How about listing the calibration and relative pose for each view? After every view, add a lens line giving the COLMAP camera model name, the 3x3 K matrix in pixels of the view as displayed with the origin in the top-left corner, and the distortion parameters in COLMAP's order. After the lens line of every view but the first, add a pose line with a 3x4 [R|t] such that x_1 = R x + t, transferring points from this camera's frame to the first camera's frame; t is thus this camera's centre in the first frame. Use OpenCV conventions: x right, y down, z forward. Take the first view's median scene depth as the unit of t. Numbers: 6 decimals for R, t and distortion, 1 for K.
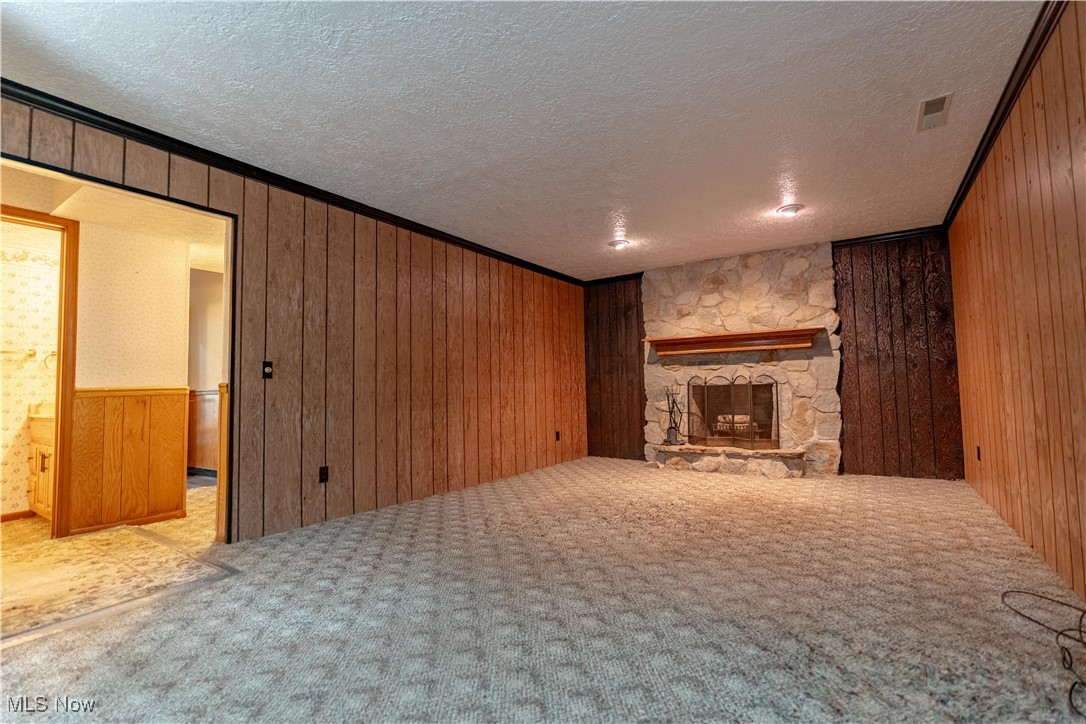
lens RADIAL K [[488.8, 0, 546.4], [0, 488.8, 362.6], [0, 0, 1]] dist [-0.011448, 0.004486]
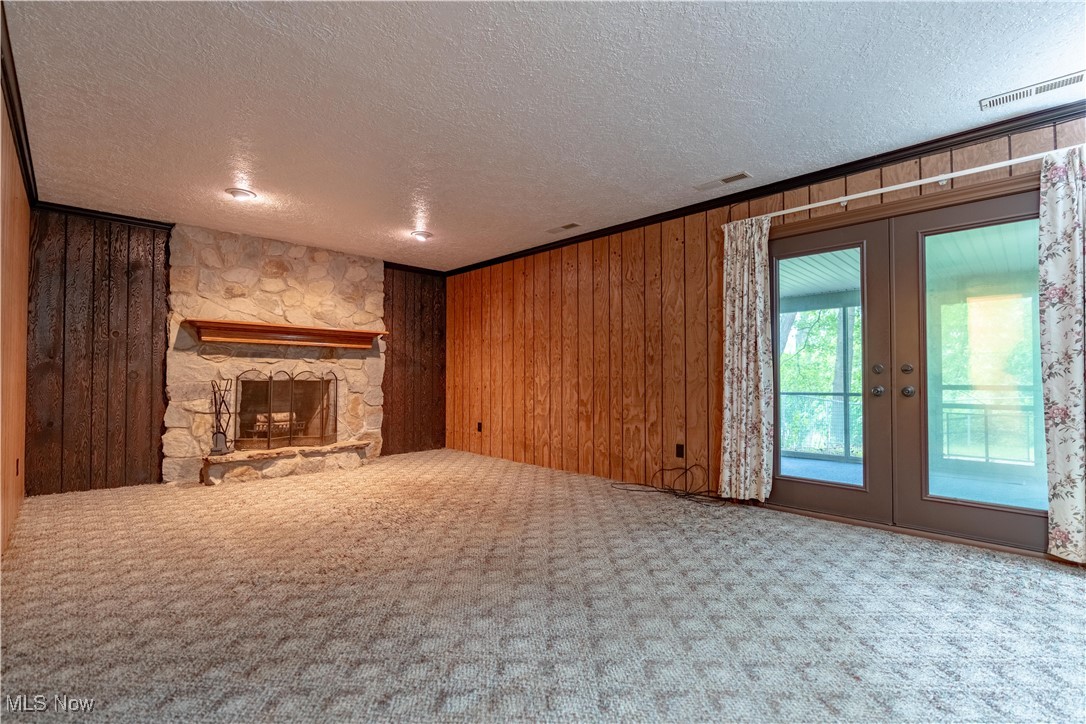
lens RADIAL K [[488.8, 0, 546.0], [0, 488.8, 366.6], [0, 0, 1]] dist [-0.011448, 0.004486]
pose [[0.202169, 0.042533, 0.978427, -0.588442], [-0.059061, 0.997768, -0.031171, 0.025458], [-0.977568, -0.051485, 0.204230, 0.443765]]
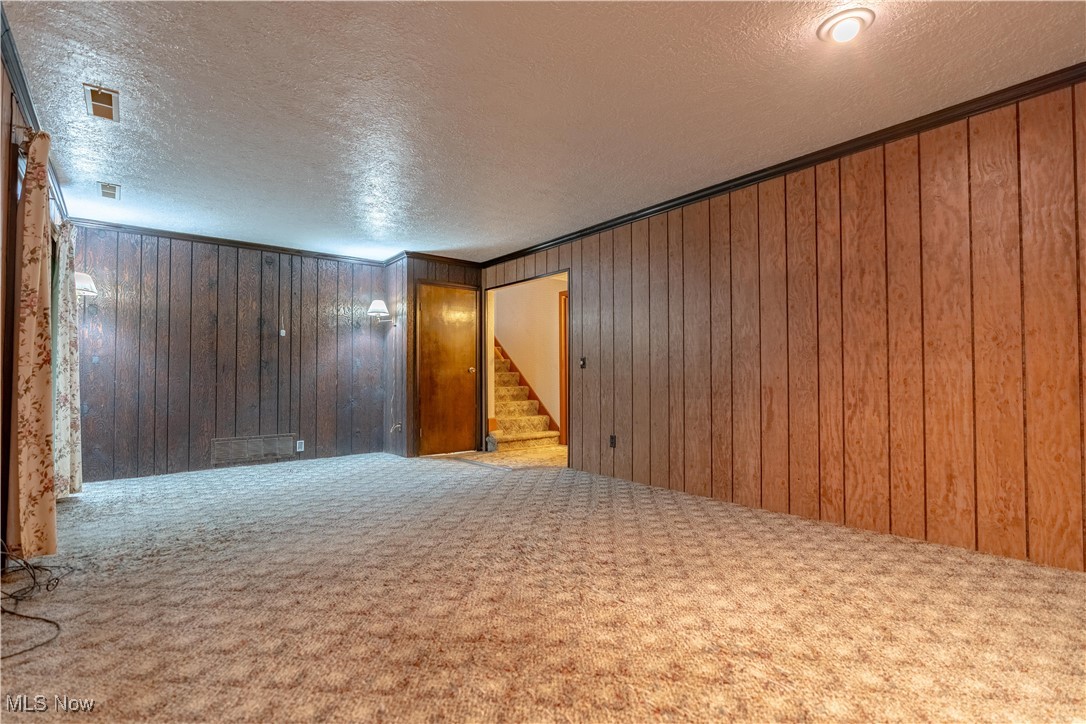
lens RADIAL K [[519.4, 0, 541.7], [0, 519.4, 360.8], [0, 0, 1]] dist [-0.006415, 0.001786]
pose [[-0.303674, -0.015302, -0.952653, 0.774046], [0.062145, 0.997424, -0.035830, 0.045425], [0.950747, -0.070083, -0.301941, 1.053692]]
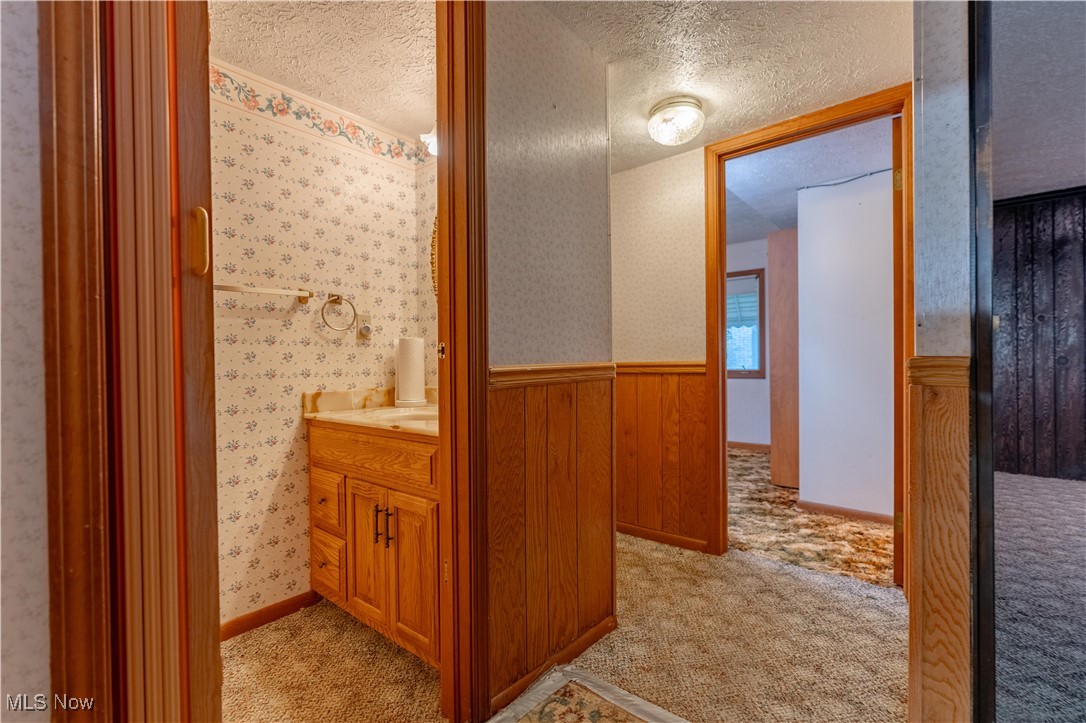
lens RADIAL K [[488.8, 0, 543.7], [0, 488.8, 366.5], [0, 0, 1]] dist [-0.011448, 0.004486]
pose [[0.994440, 0.010474, -0.104782, -0.673671], [-0.004092, 0.998133, 0.060935, 0.020640], [0.105224, -0.060167, 0.992627, 0.453438]]
